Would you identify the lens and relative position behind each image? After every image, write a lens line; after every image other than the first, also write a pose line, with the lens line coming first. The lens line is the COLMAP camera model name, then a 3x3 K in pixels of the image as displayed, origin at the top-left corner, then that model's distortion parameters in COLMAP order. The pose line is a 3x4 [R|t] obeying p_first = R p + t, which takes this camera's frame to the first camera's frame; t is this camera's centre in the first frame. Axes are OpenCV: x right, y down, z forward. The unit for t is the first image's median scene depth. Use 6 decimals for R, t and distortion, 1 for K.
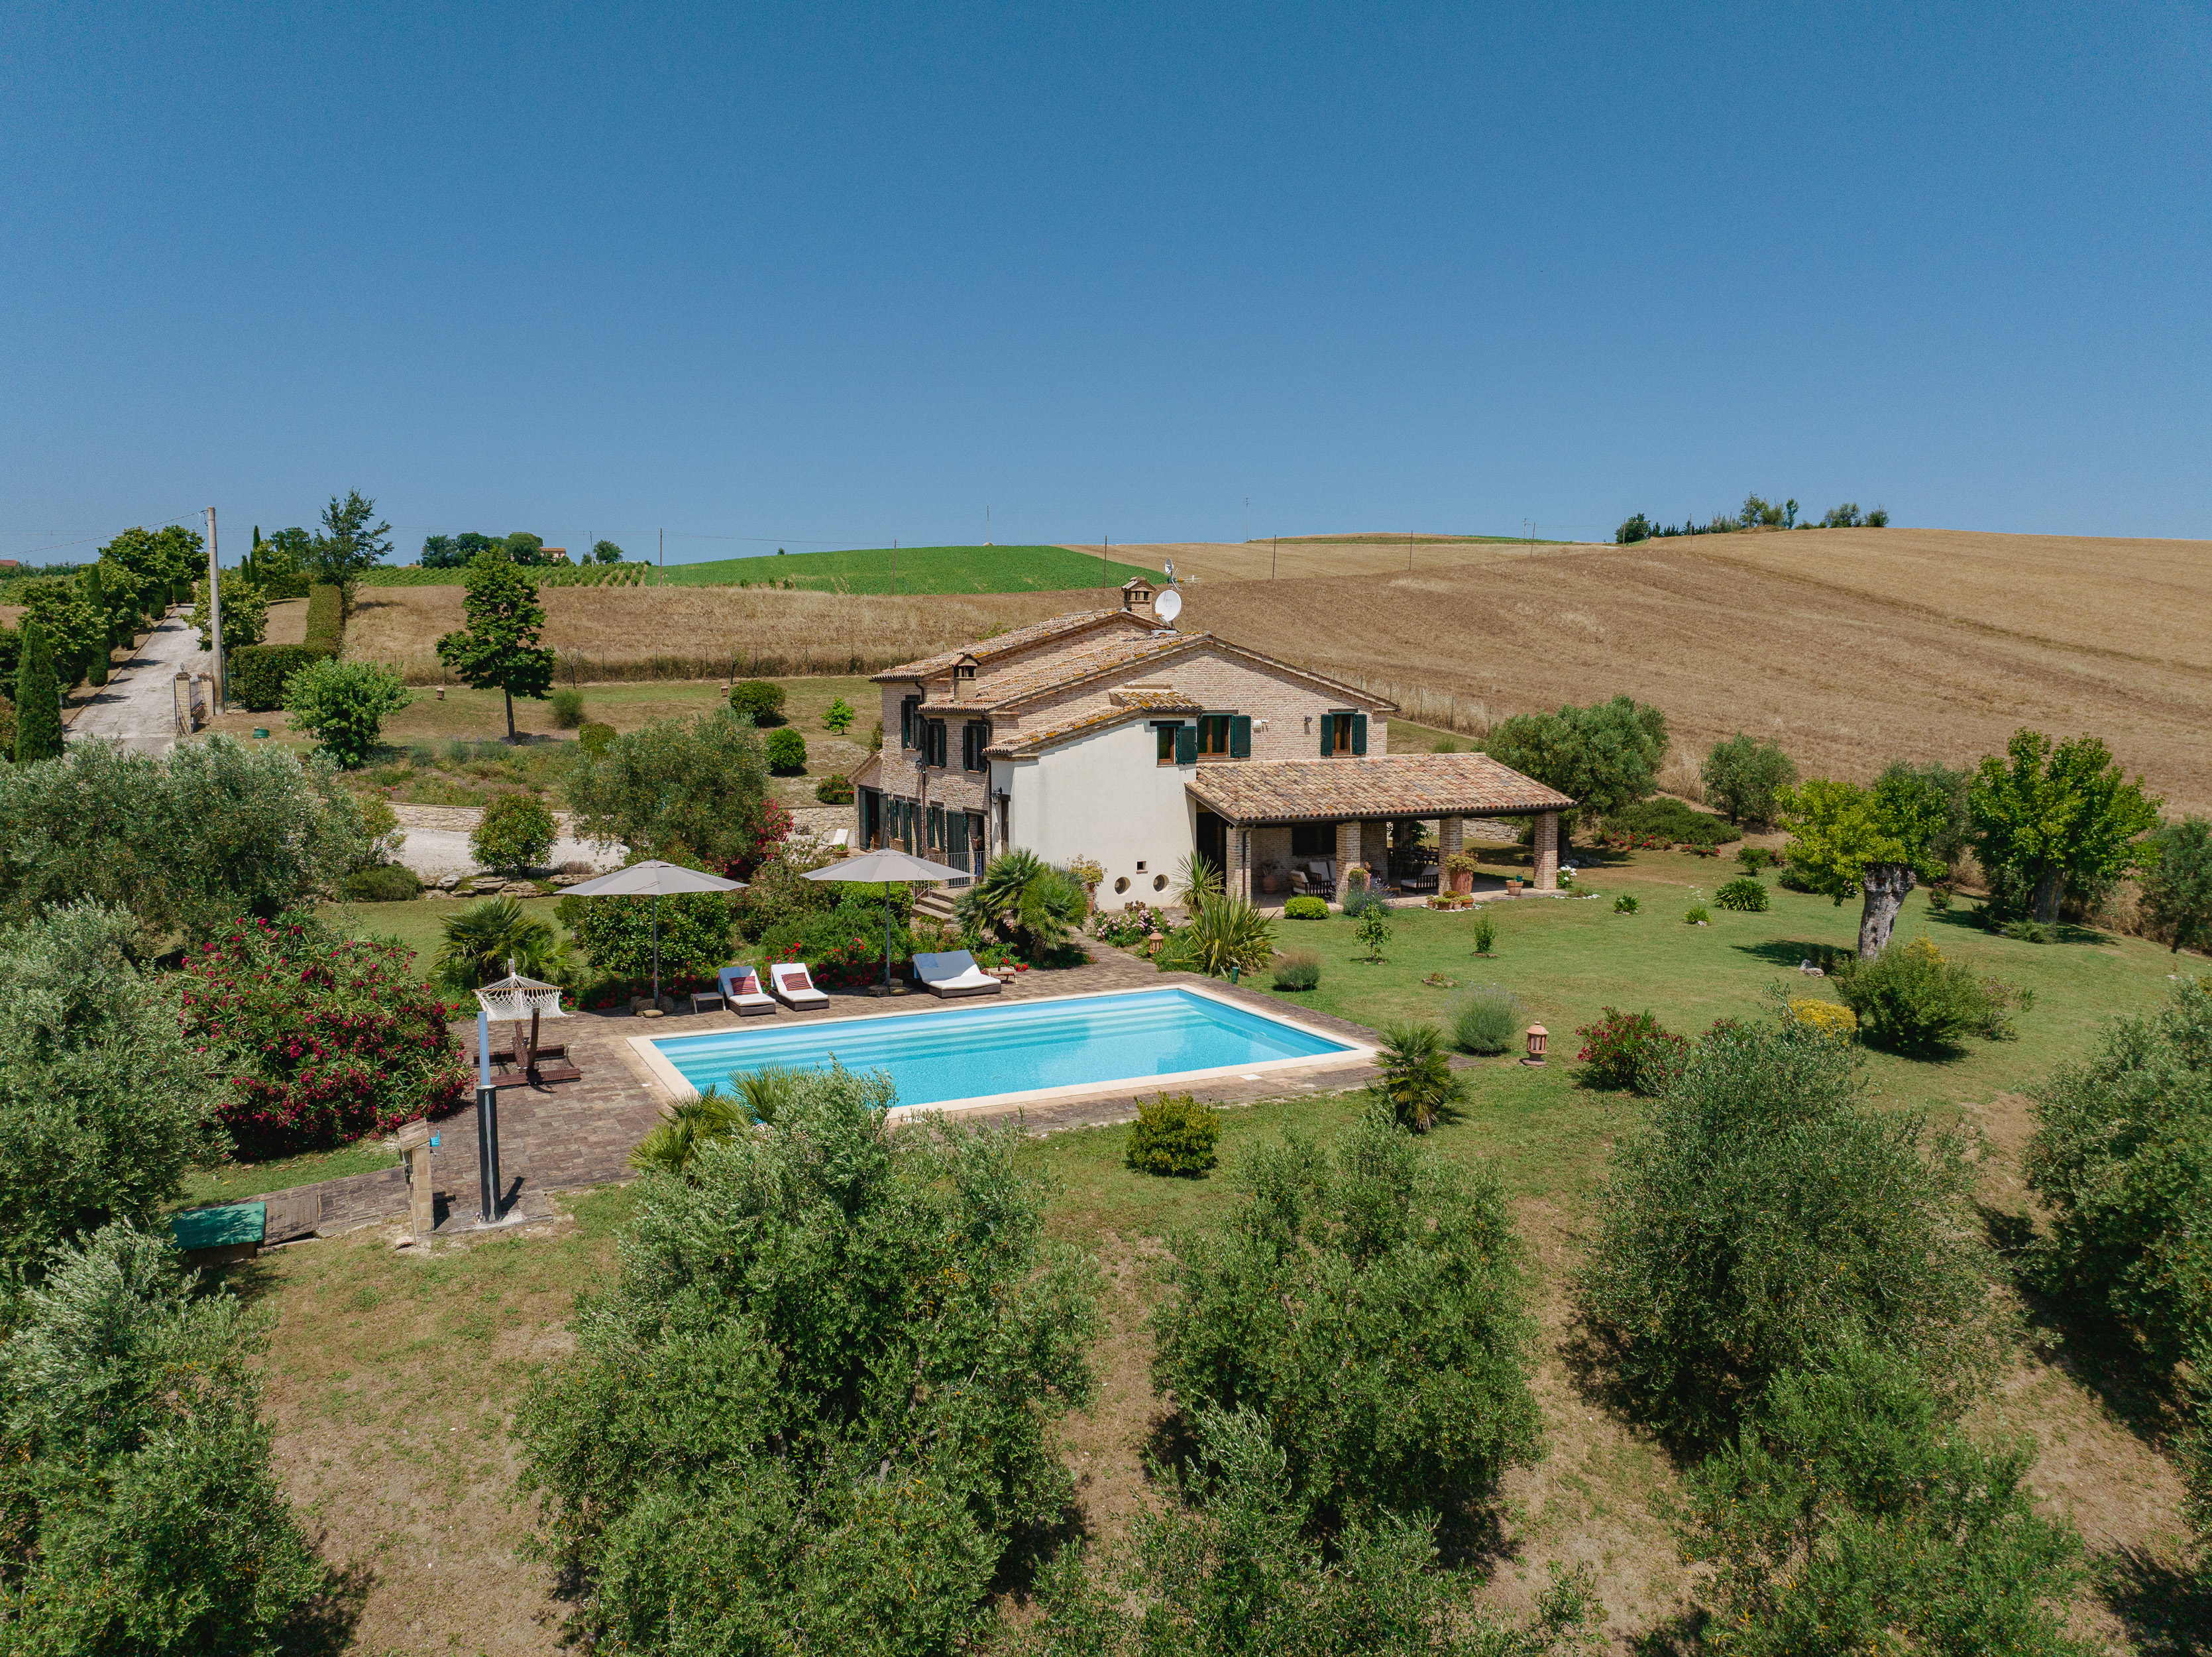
lens RADIAL K [[1558.6, 0, 1091.8], [0, 1558.6, 788.9], [0, 0, 1]] dist [-0.034941, -0.000388]
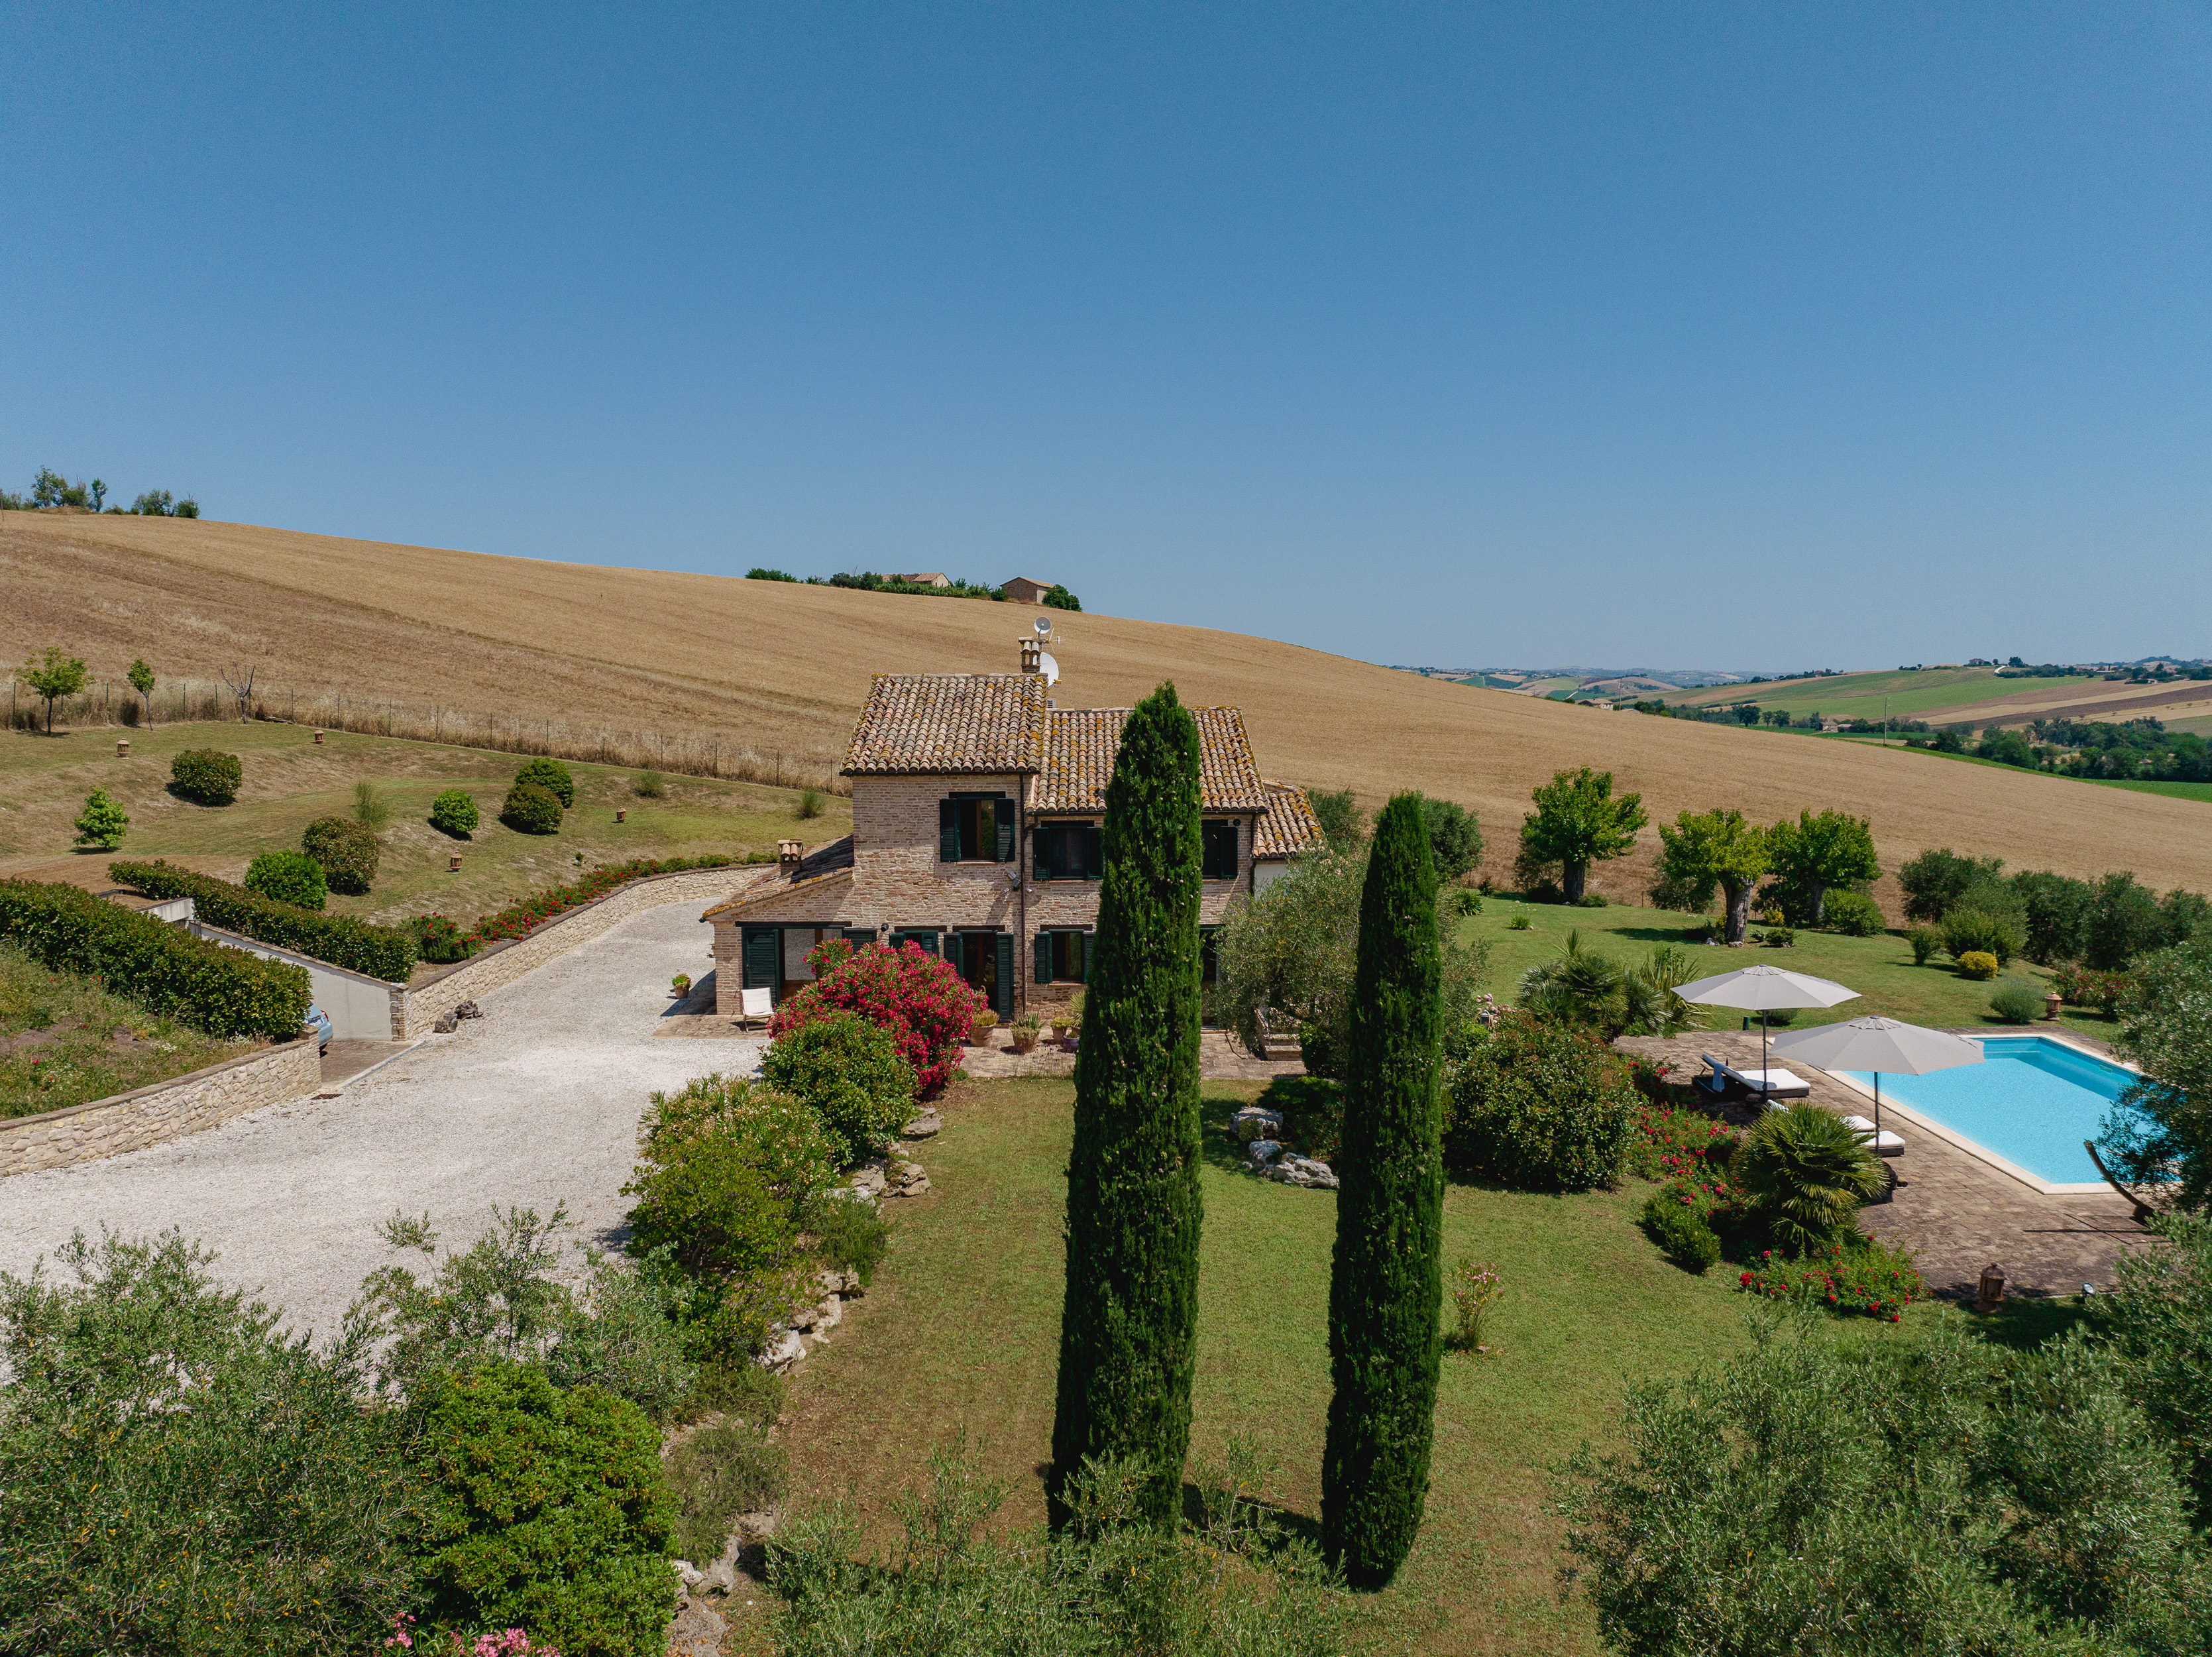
lens RADIAL K [[1558.6, 0, 1091.8], [0, 1558.6, 788.9], [0, 0, 1]] dist [-0.034941, -0.000388]
pose [[0.431911, -0.066846, 0.899436, -0.797802], [0.058657, 0.997220, 0.045946, -0.095908], [-0.900007, 0.032913, 0.434631, 0.634942]]
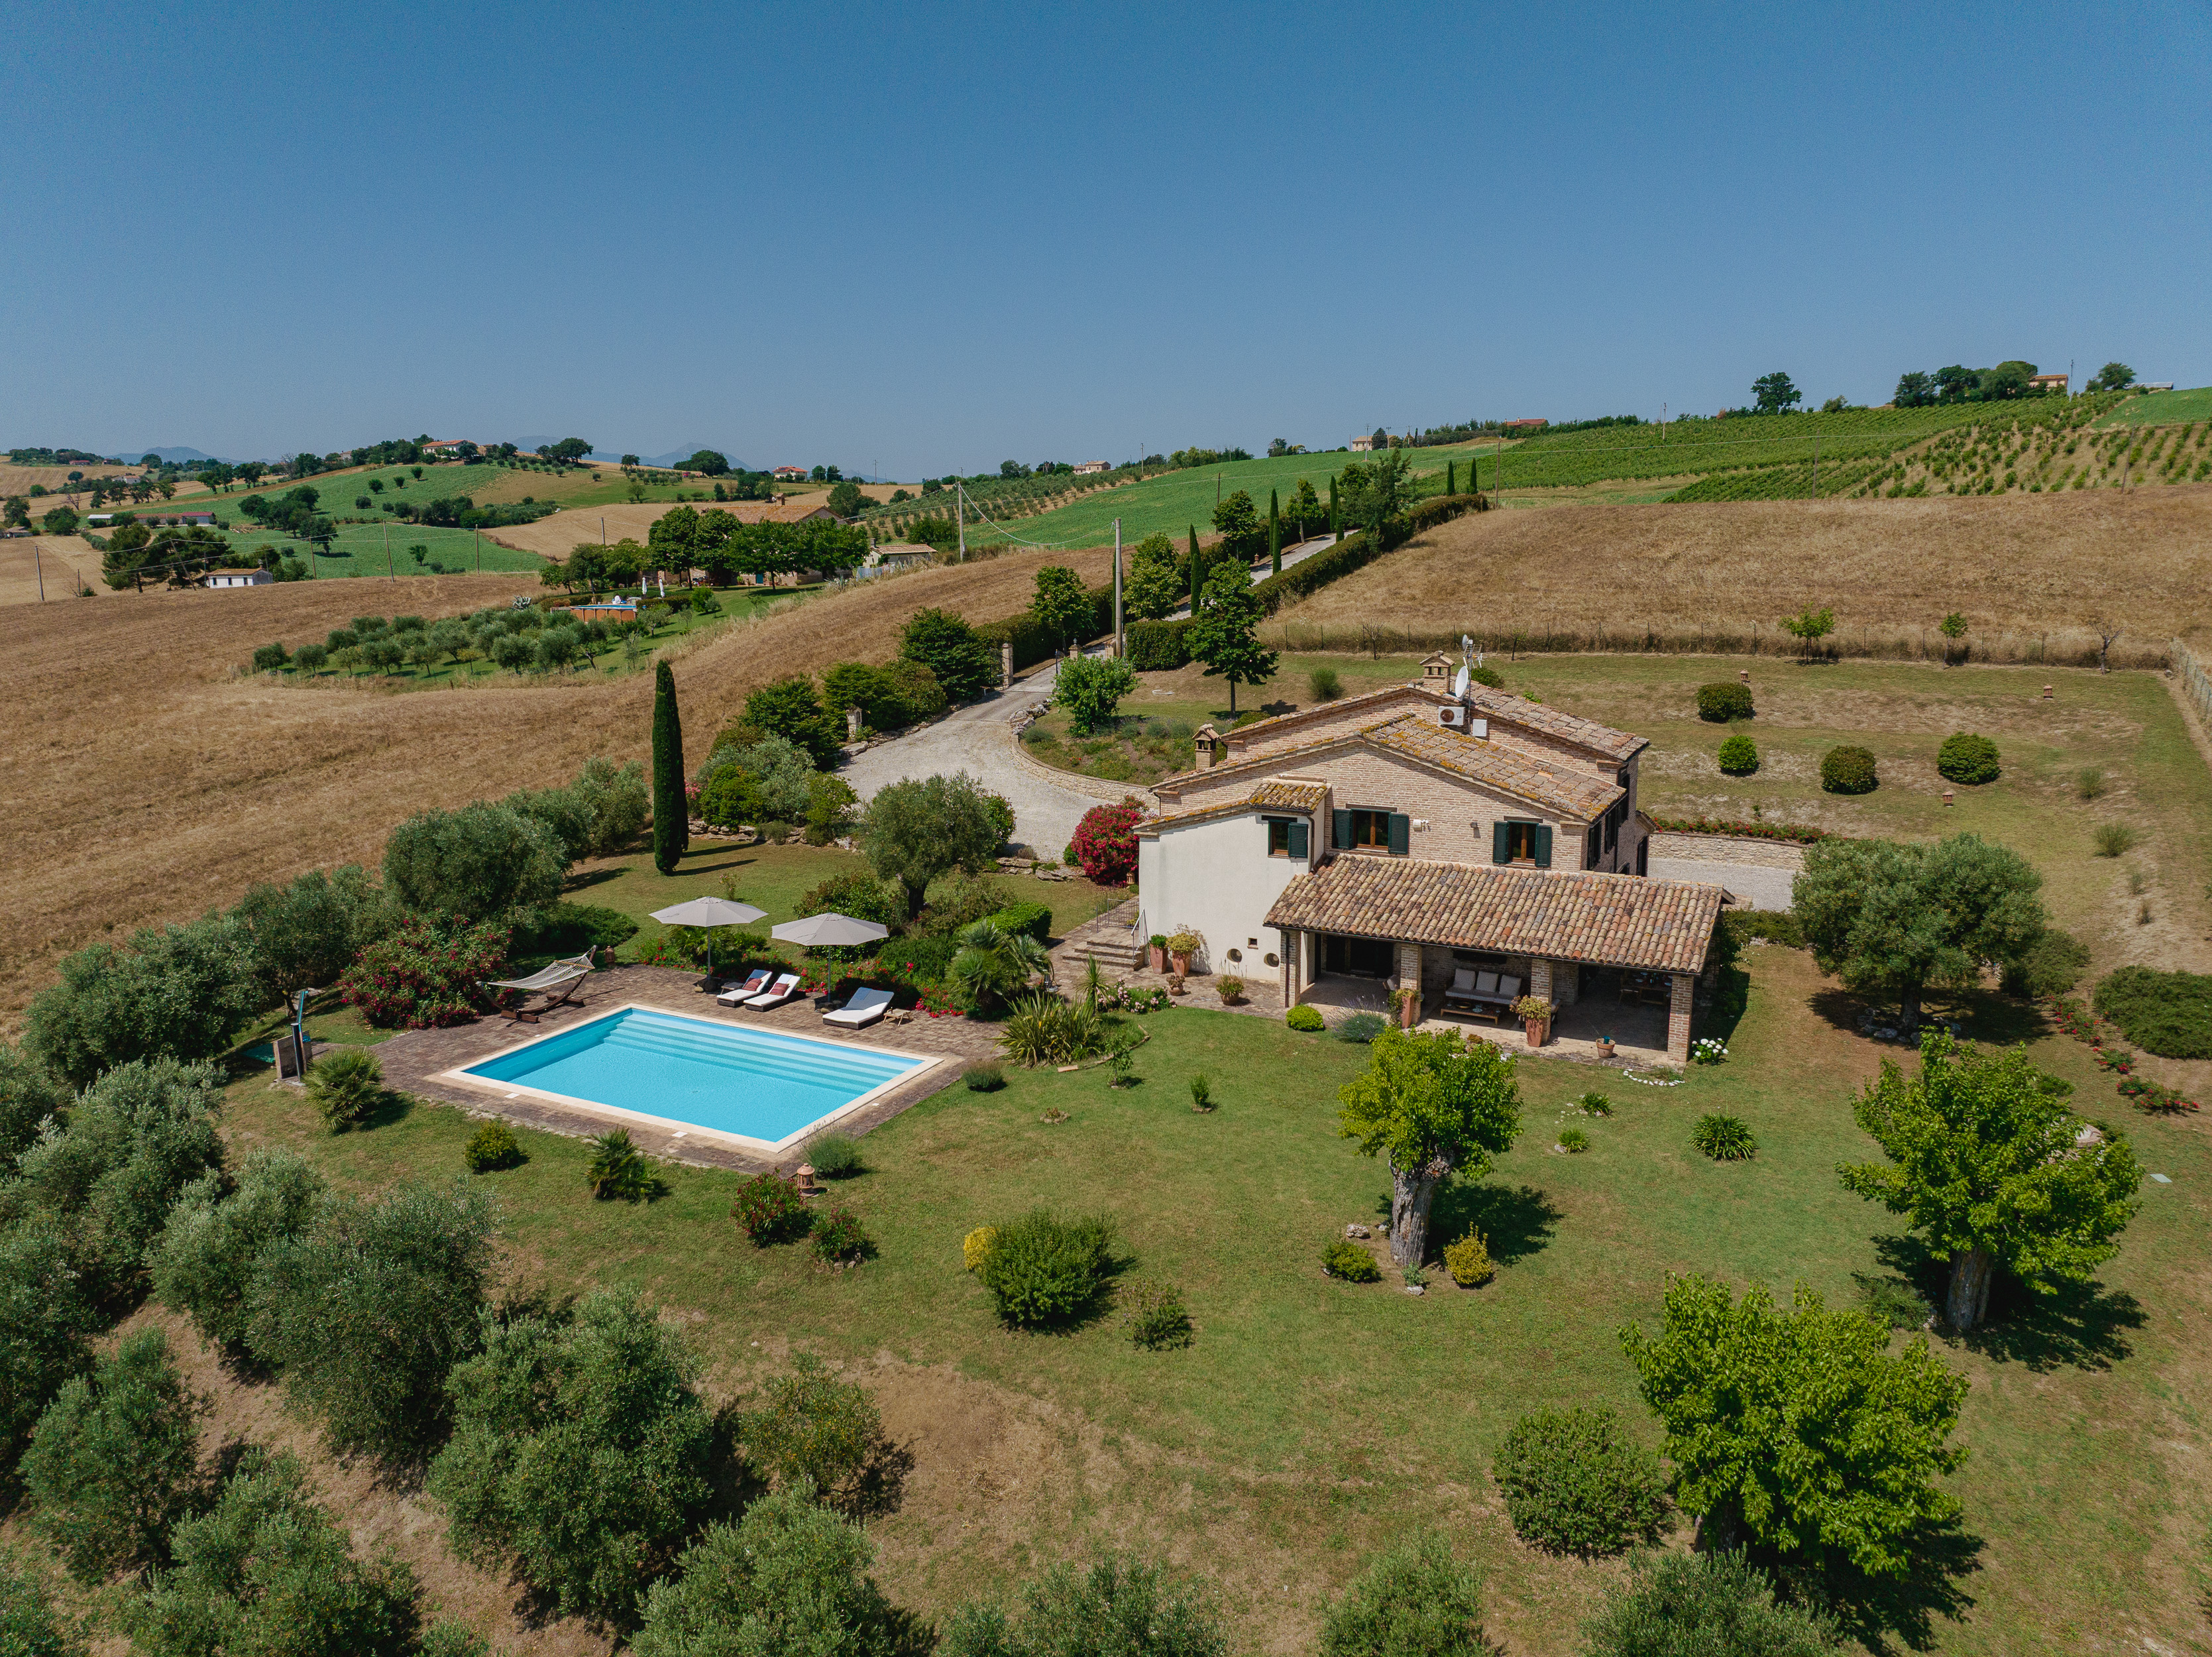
lens RADIAL K [[1558.6, 0, 1091.8], [0, 1558.6, 788.9], [0, 0, 1]] dist [-0.034941, -0.000388]
pose [[0.587672, 0.132727, -0.798139, 0.765968], [-0.040357, 0.990034, 0.134923, -0.186968], [0.808092, -0.047080, 0.587172, 0.236207]]
